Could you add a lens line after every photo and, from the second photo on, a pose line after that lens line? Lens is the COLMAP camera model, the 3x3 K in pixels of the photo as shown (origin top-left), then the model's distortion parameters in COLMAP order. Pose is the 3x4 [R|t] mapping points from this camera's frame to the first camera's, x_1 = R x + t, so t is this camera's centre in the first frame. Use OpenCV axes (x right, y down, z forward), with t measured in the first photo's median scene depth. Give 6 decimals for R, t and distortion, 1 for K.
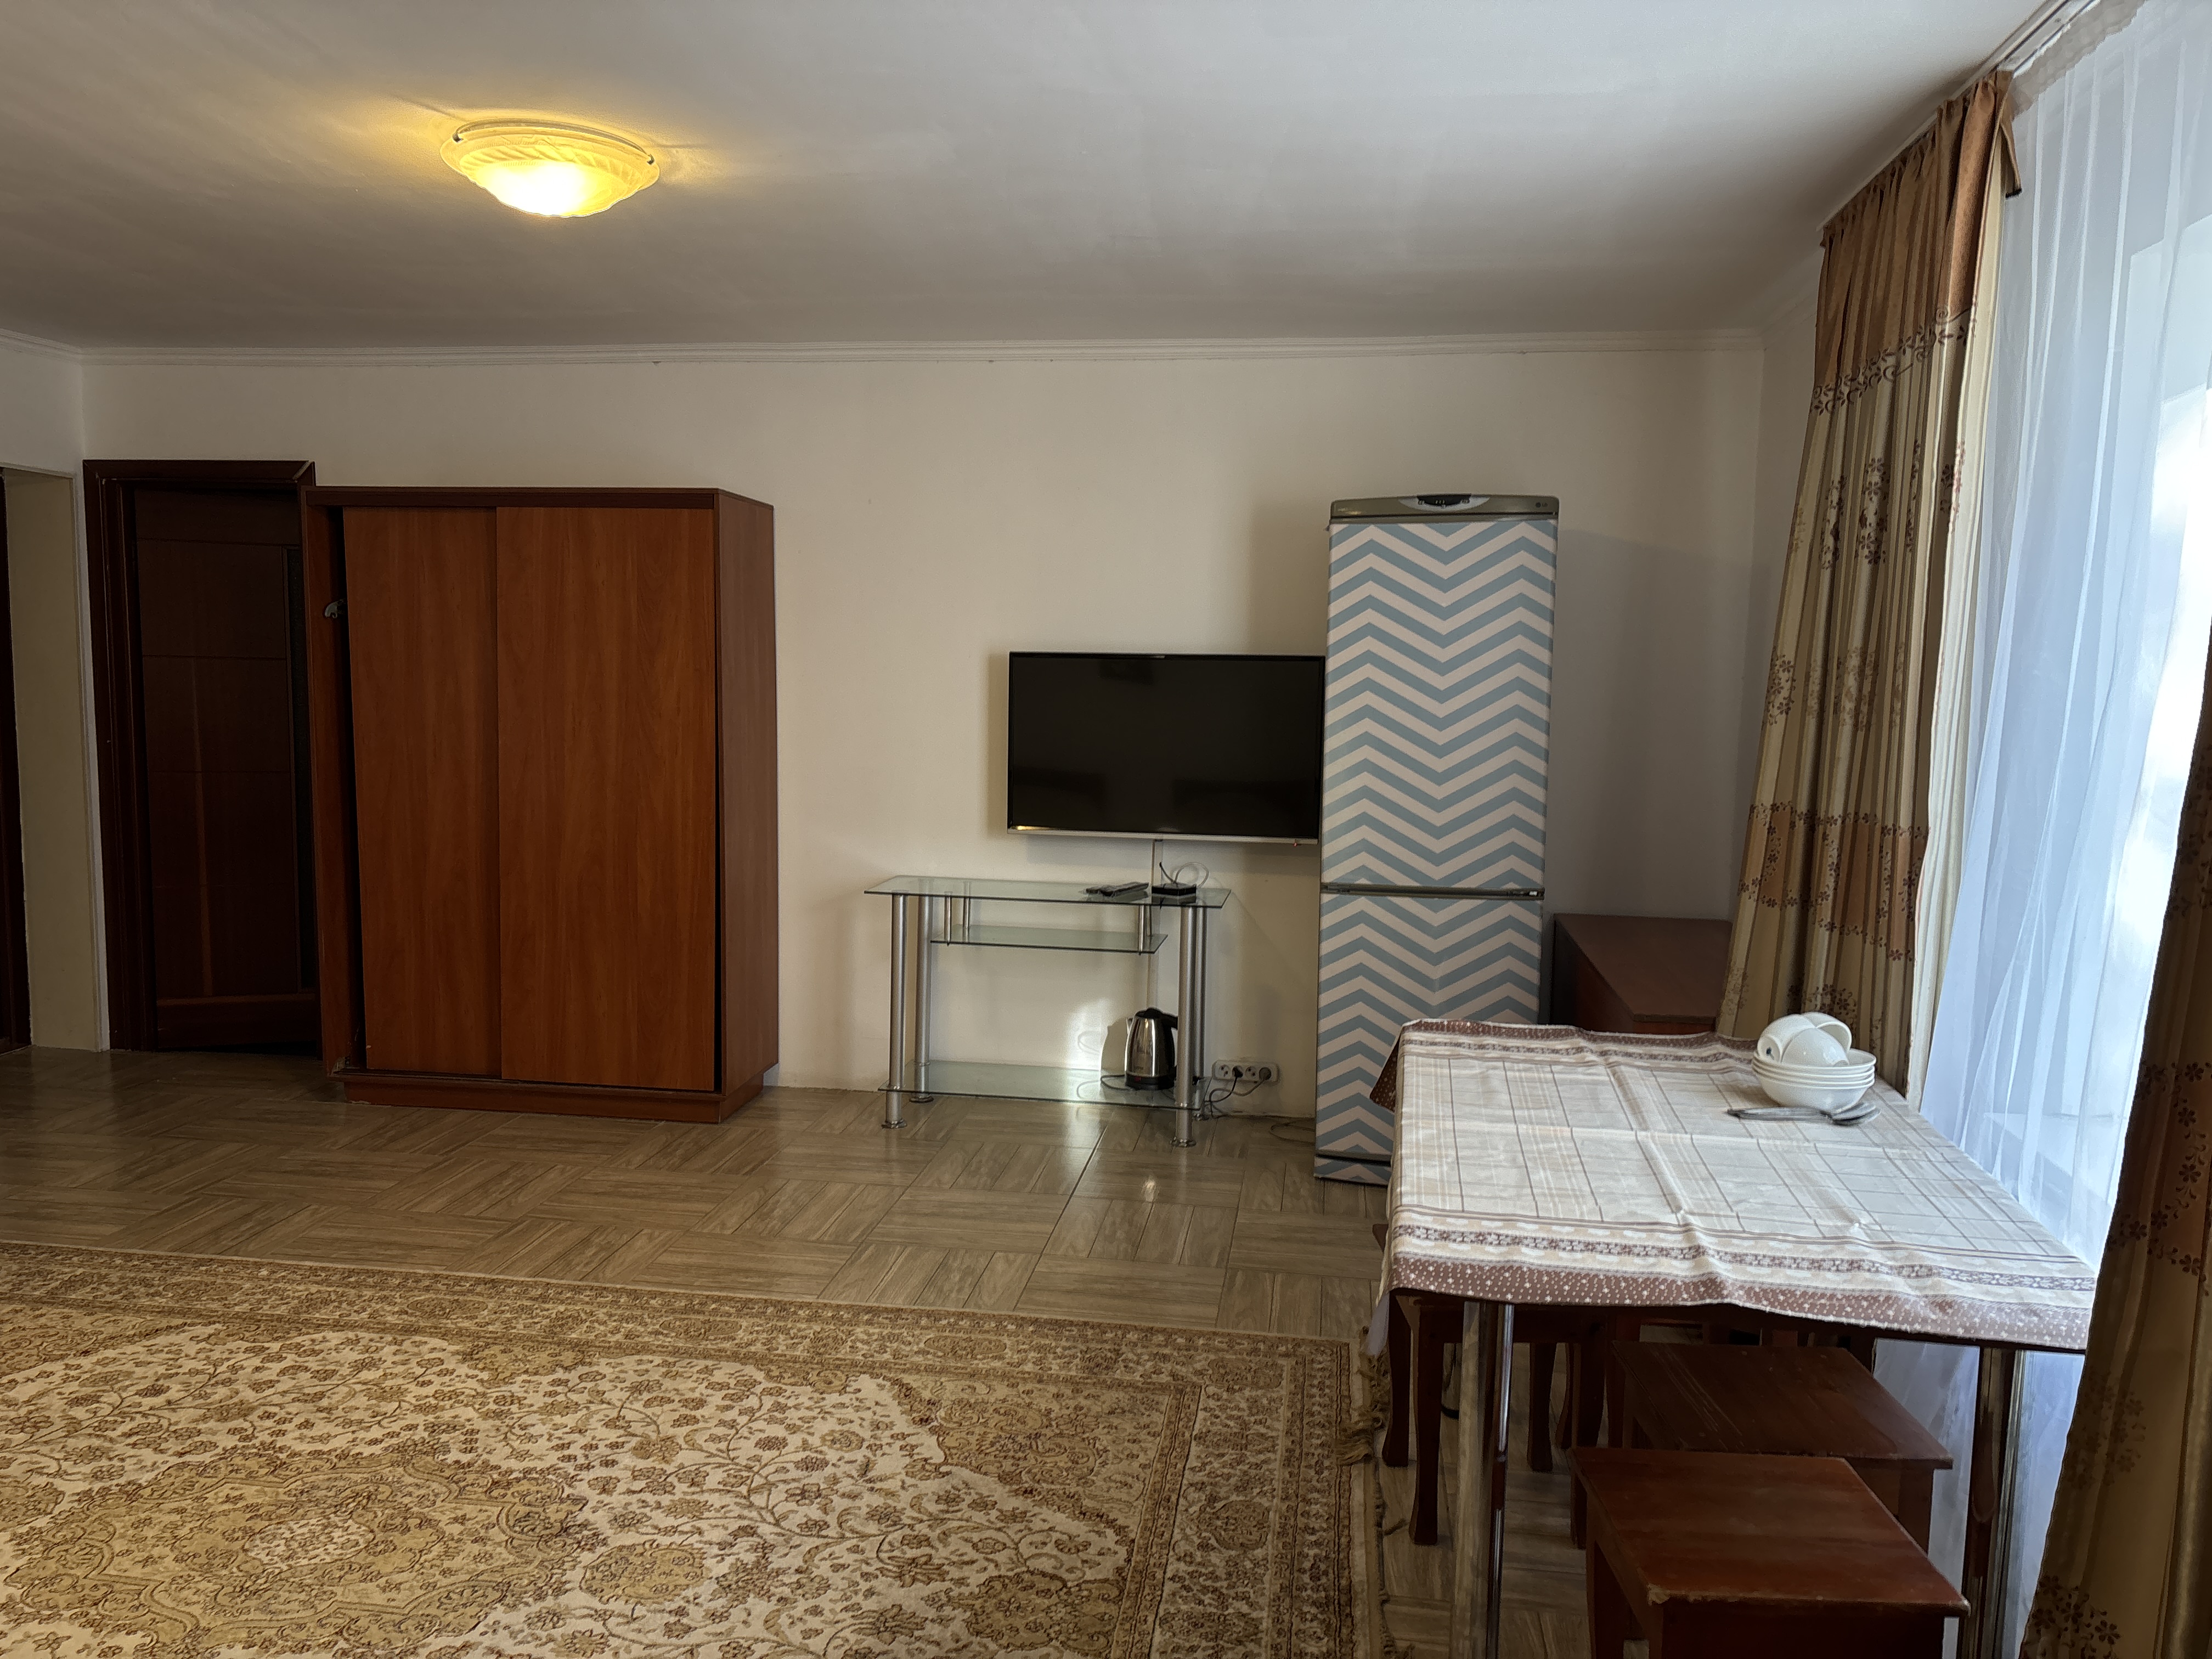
lens RADIAL K [[1660.4, 0, 1106.0], [0, 1660.4, 829.5], [0, 0, 1]] dist [0.004857, 0.002753]
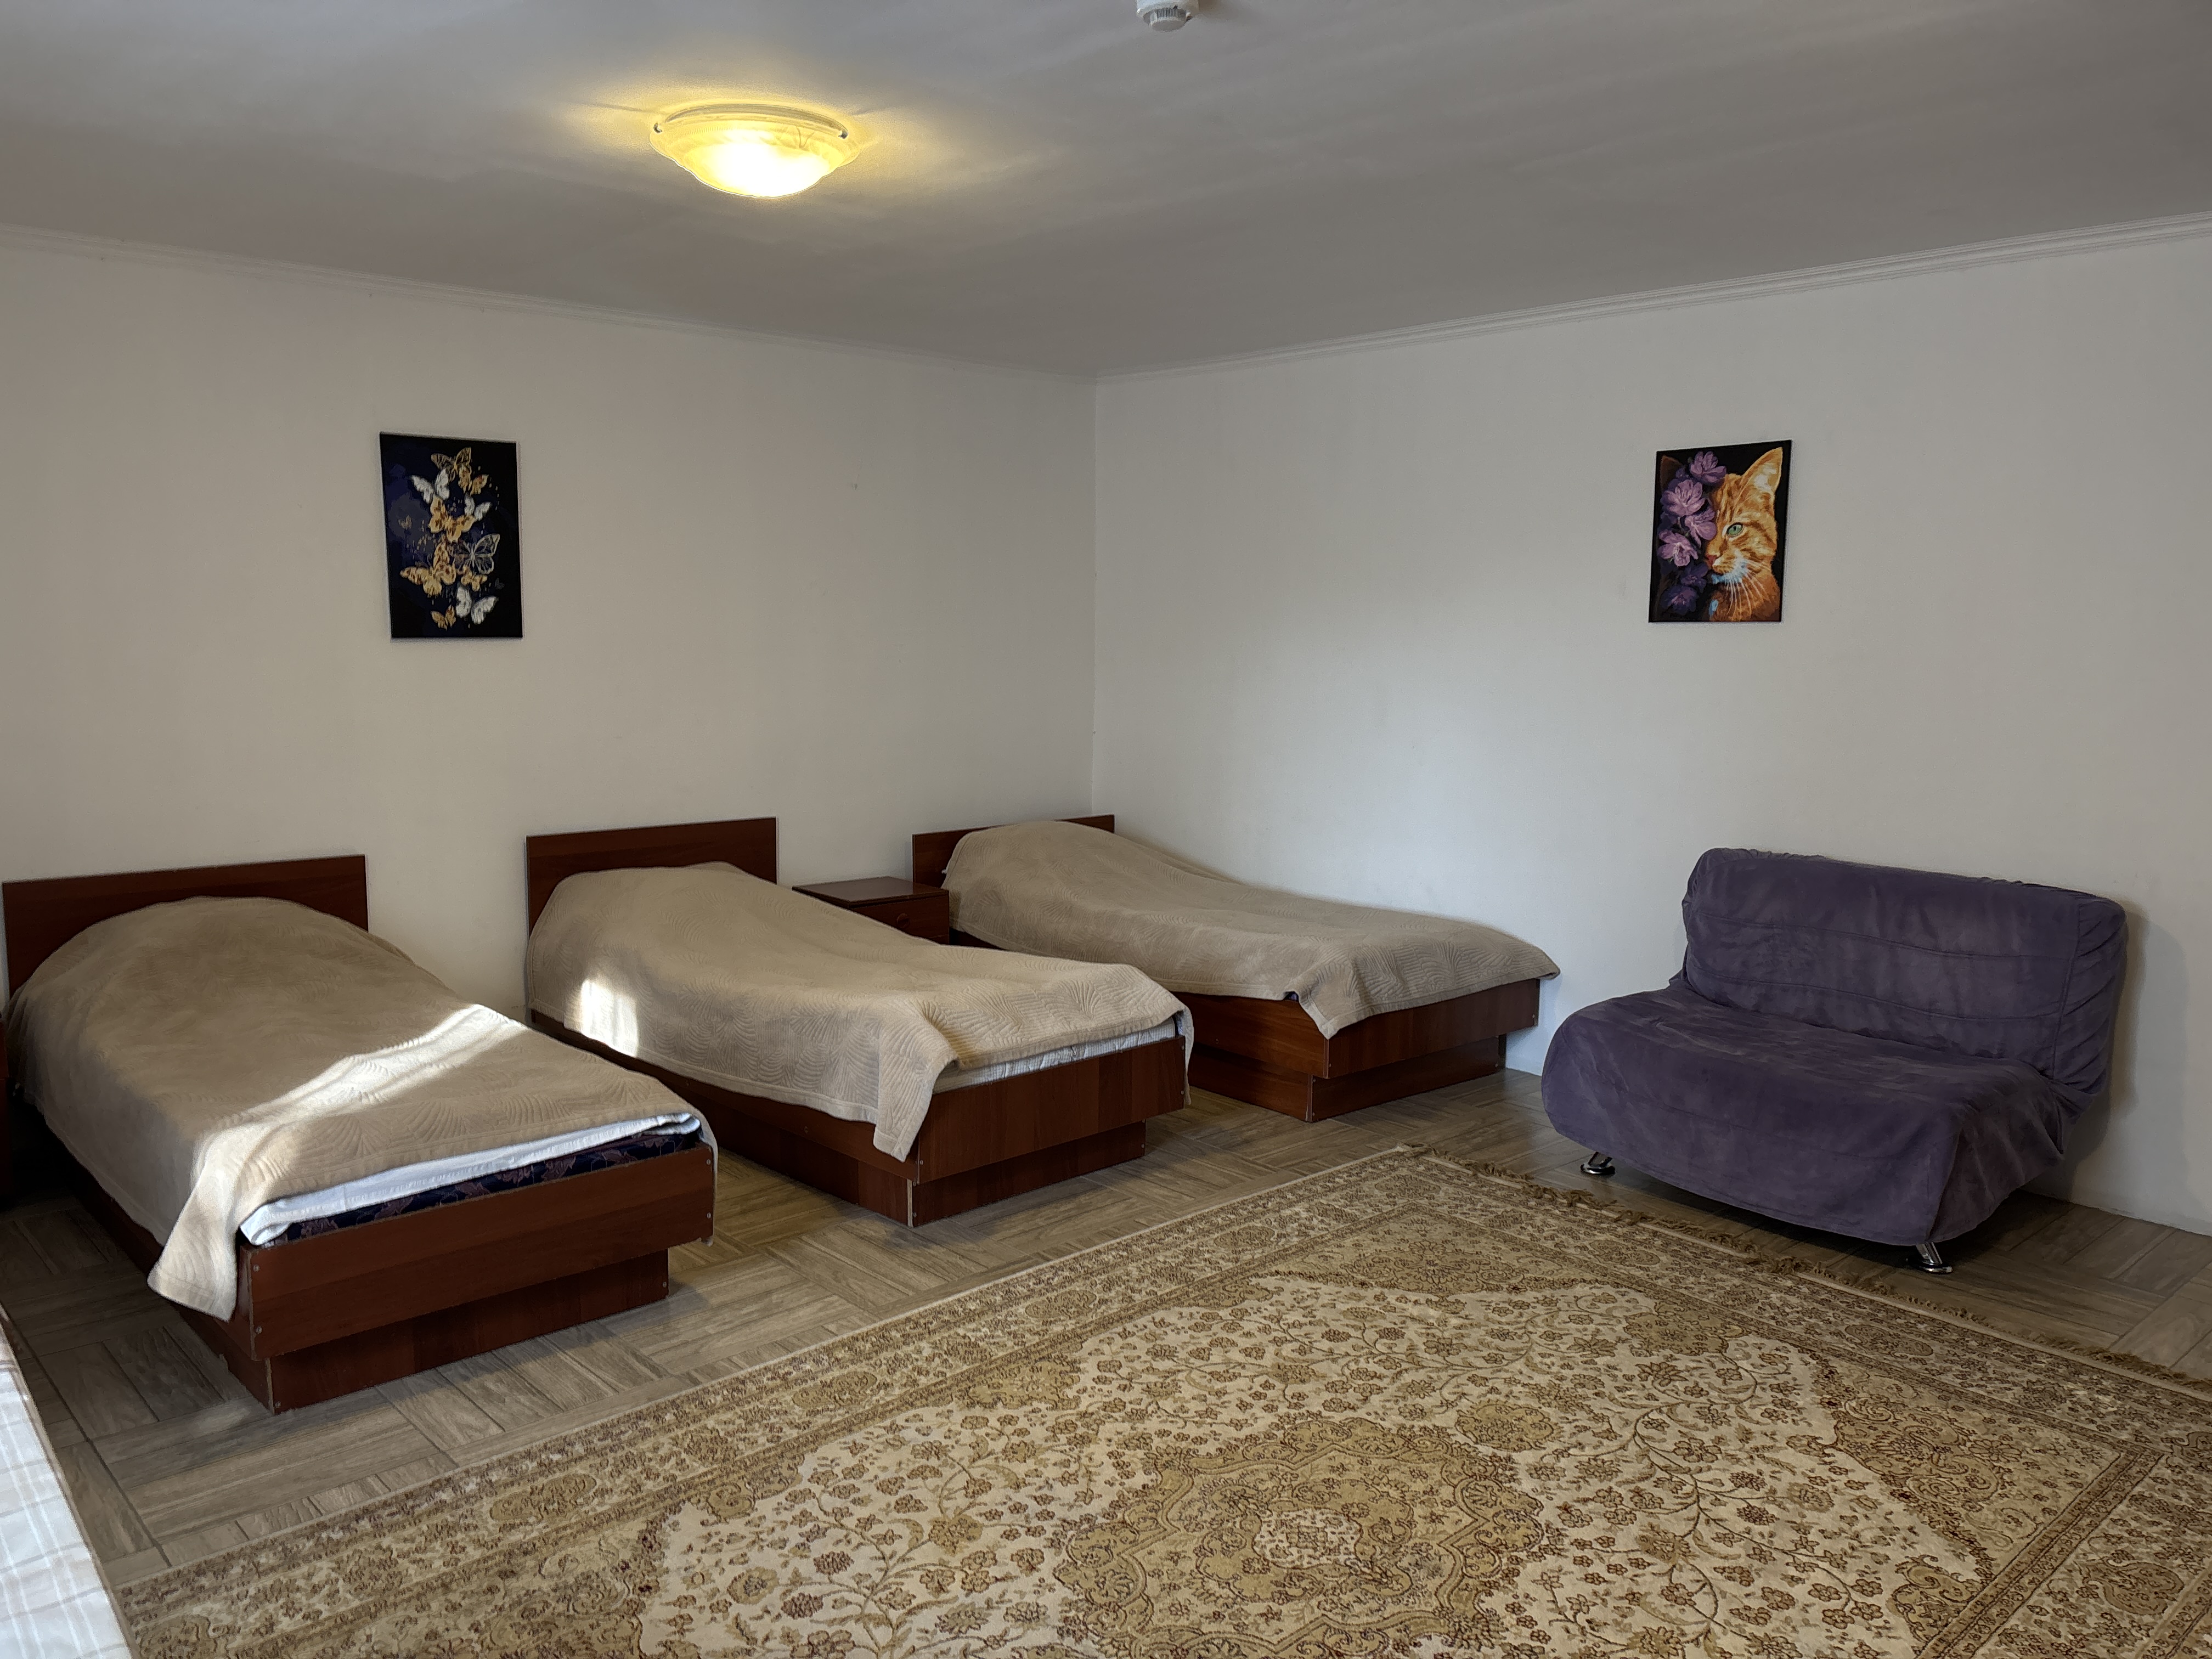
lens RADIAL K [[1660.4, 0, 1106.0], [0, 1660.4, 829.5], [0, 0, 1]] dist [0.004857, 0.002753]
pose [[-0.638357, 0.077828, -0.765795, 0.300426], [-0.100563, 0.977916, 0.183214, -0.147527], [0.763143, 0.193967, -0.616433, 1.270644]]
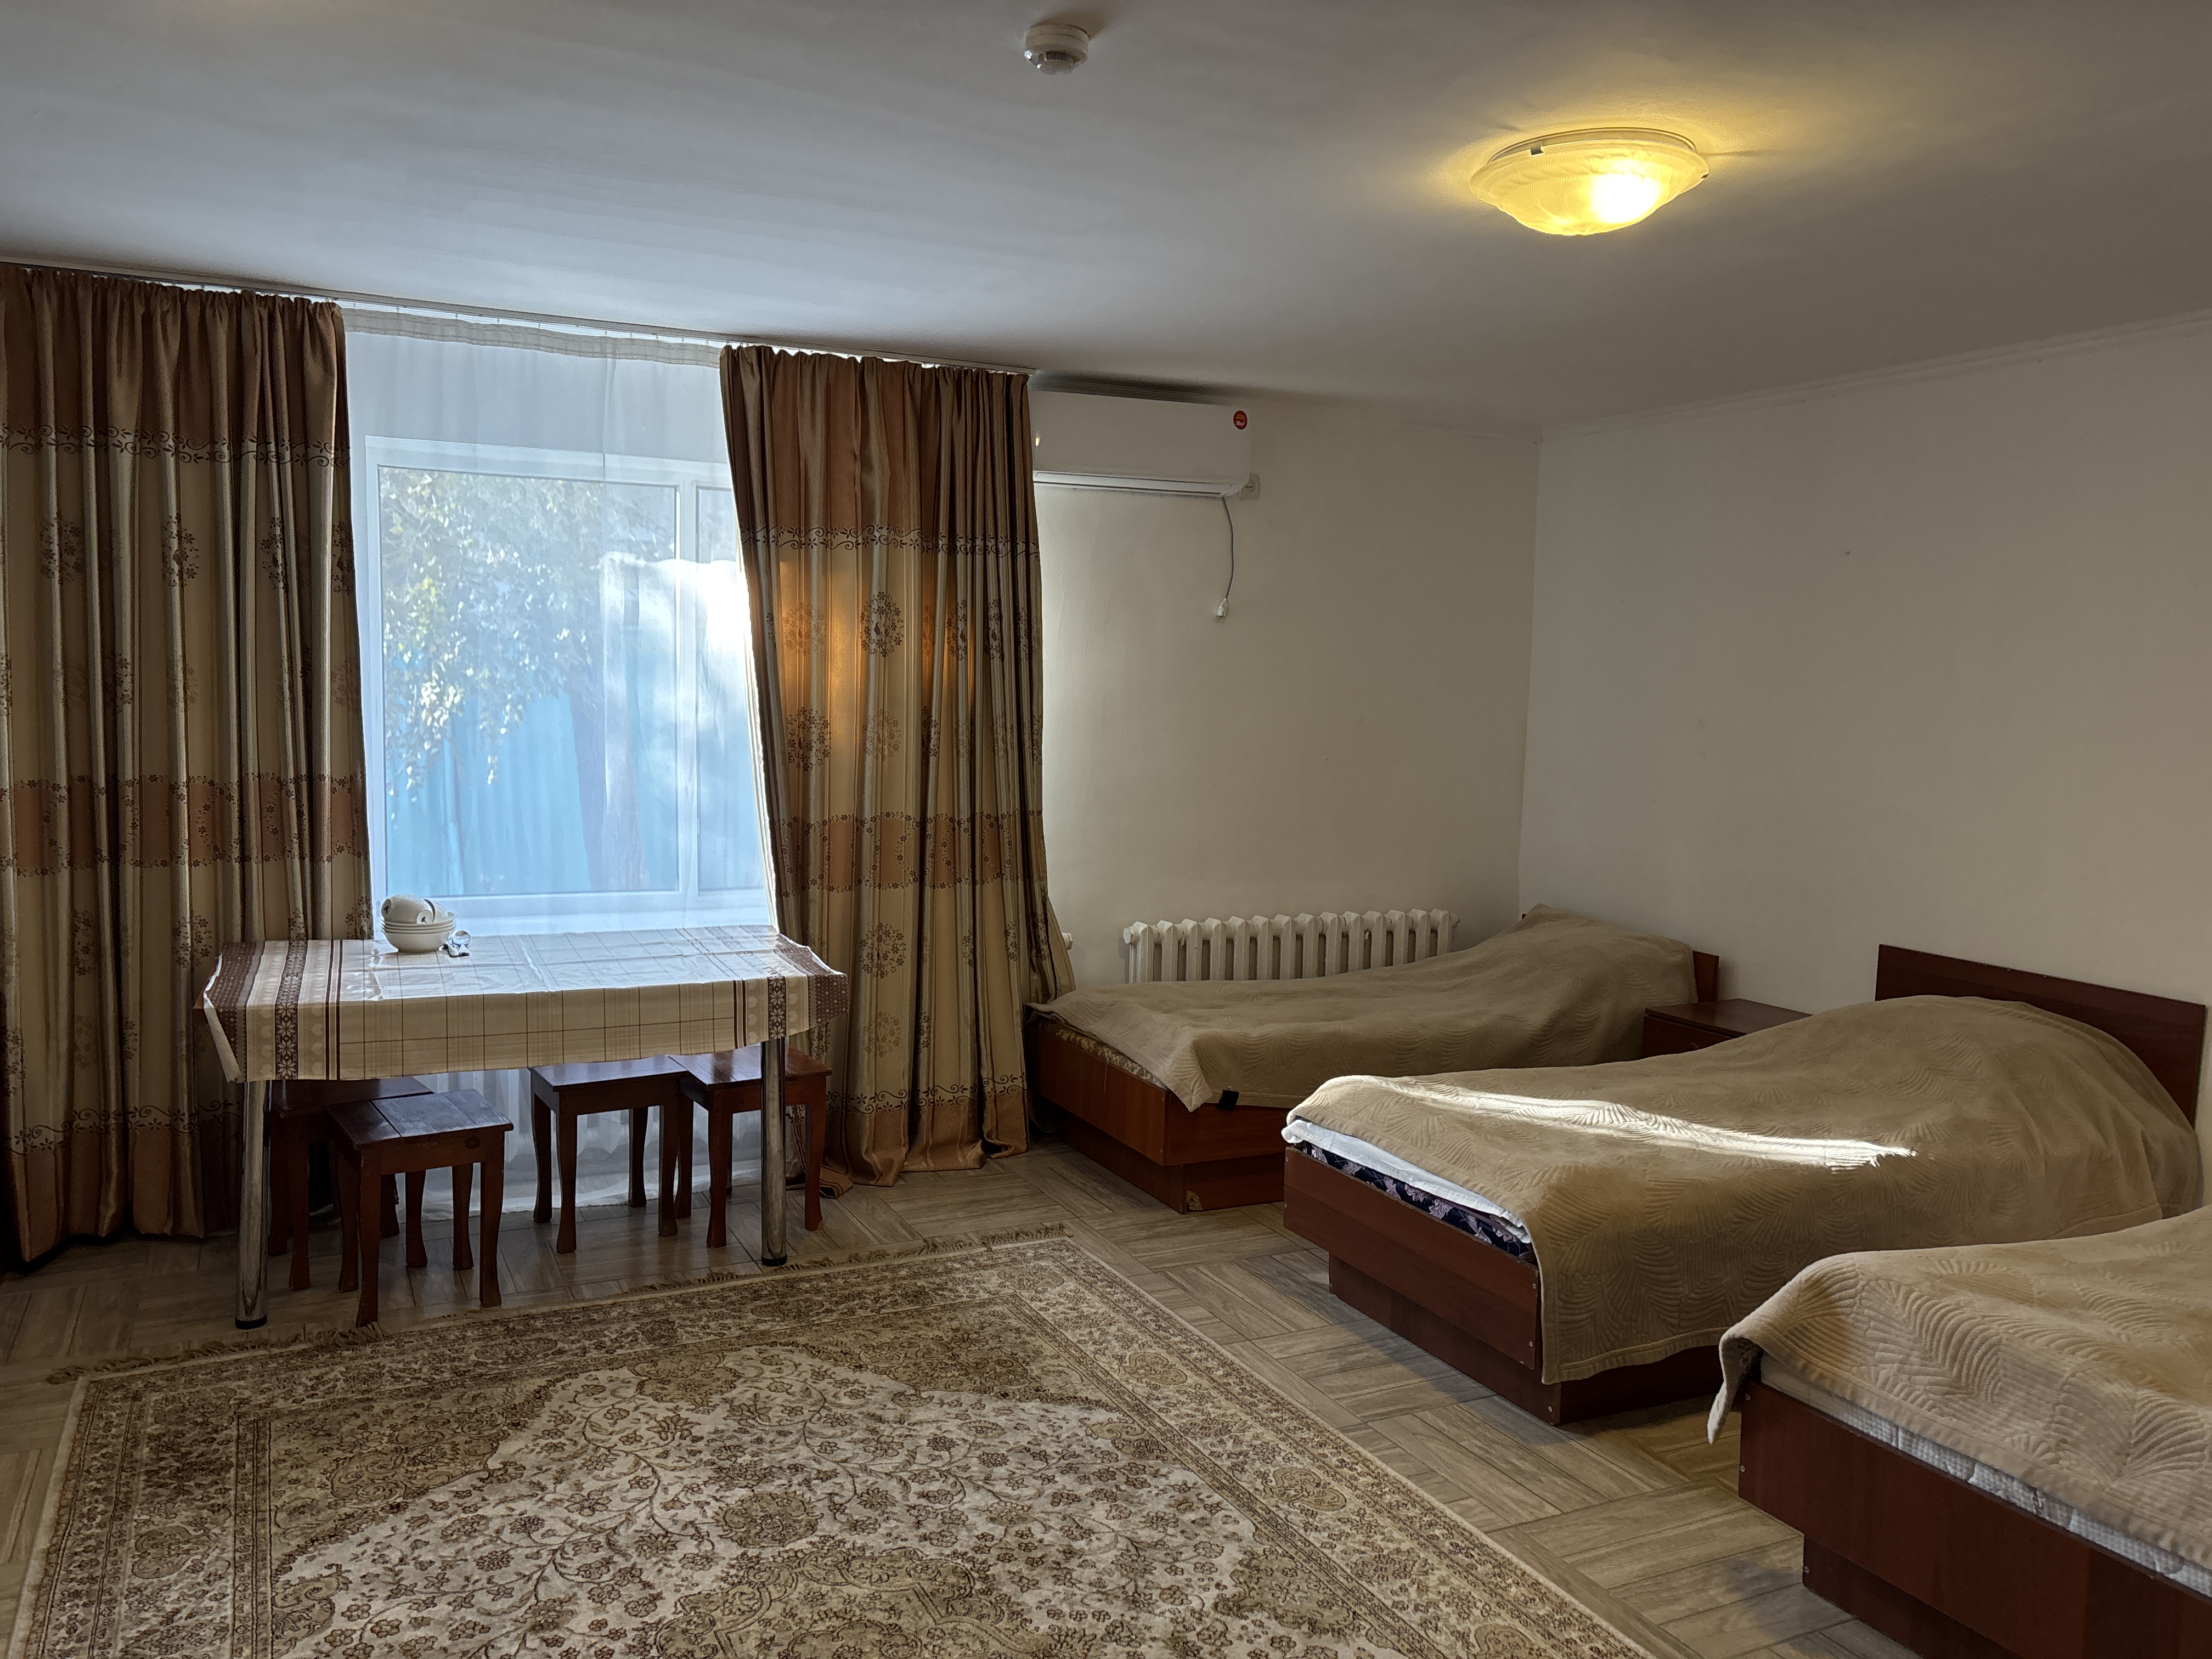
lens RADIAL K [[1660.4, 0, 1106.0], [0, 1660.4, 829.5], [0, 0, 1]] dist [0.004857, 0.002753]
pose [[-0.569828, -0.113776, 0.813850, -1.078434], [0.041248, 0.985161, 0.166605, -0.160342], [-0.820728, 0.128506, -0.556679, 1.173642]]
